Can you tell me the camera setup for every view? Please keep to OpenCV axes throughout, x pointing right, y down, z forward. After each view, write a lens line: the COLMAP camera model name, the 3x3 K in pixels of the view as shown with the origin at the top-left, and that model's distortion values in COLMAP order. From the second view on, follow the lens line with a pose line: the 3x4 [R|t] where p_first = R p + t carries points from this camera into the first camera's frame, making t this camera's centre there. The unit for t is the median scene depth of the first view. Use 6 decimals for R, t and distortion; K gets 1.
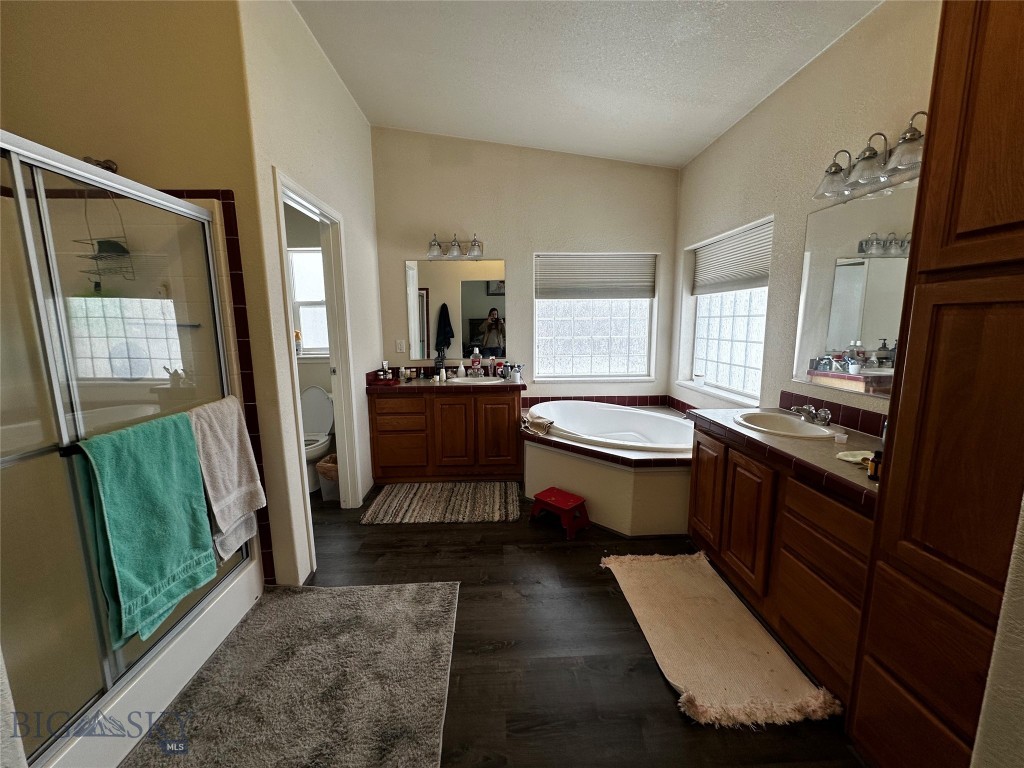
lens RADIAL K [[407.3, 0, 512.8], [0, 407.3, 382.7], [0, 0, 1]] dist [0.000360, -0.000011]
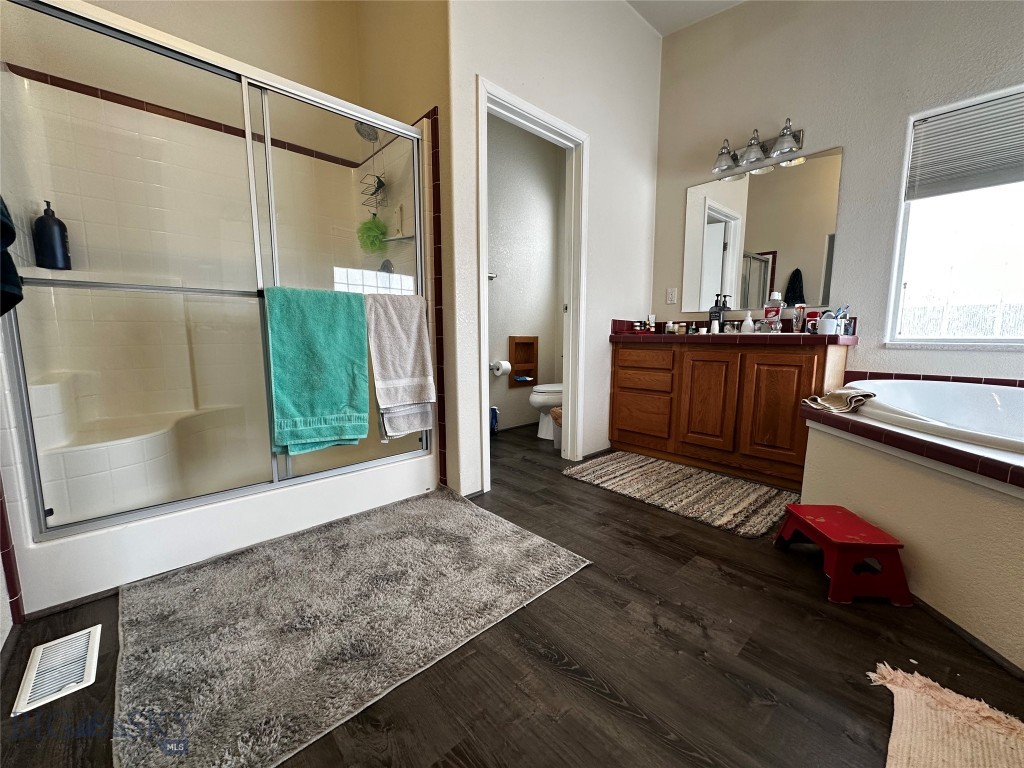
lens RADIAL K [[407.3, 0, 514.9], [0, 407.3, 384.1], [0, 0, 1]] dist [0.000360, -0.000011]
pose [[0.640586, 0.099626, -0.761396, 0.221634], [-0.119024, 0.992447, 0.029719, 0.133342], [0.758606, 0.071586, 0.647605, 0.316993]]
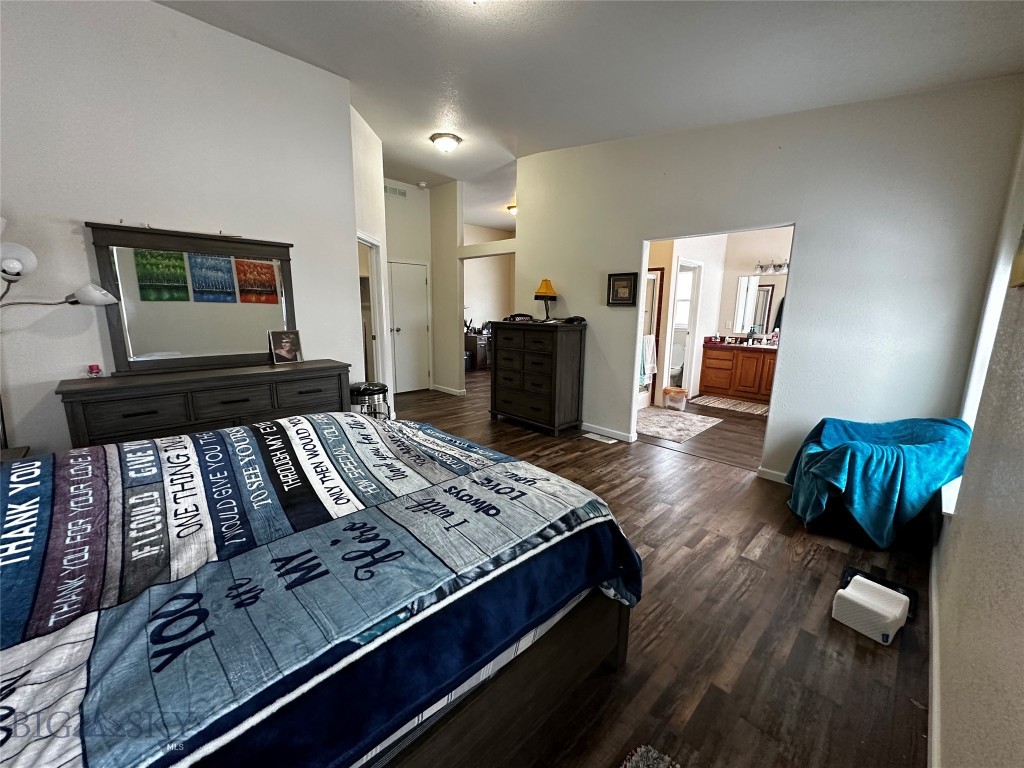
lens RADIAL K [[407.3, 0, 510.3], [0, 407.3, 384.6], [0, 0, 1]] dist [0.000360, -0.000011]
pose [[0.661245, 0.159691, -0.732976, 0.588049], [-0.130032, 0.986689, 0.097660, 0.157525], [0.738815, 0.030733, 0.673207, -1.195148]]
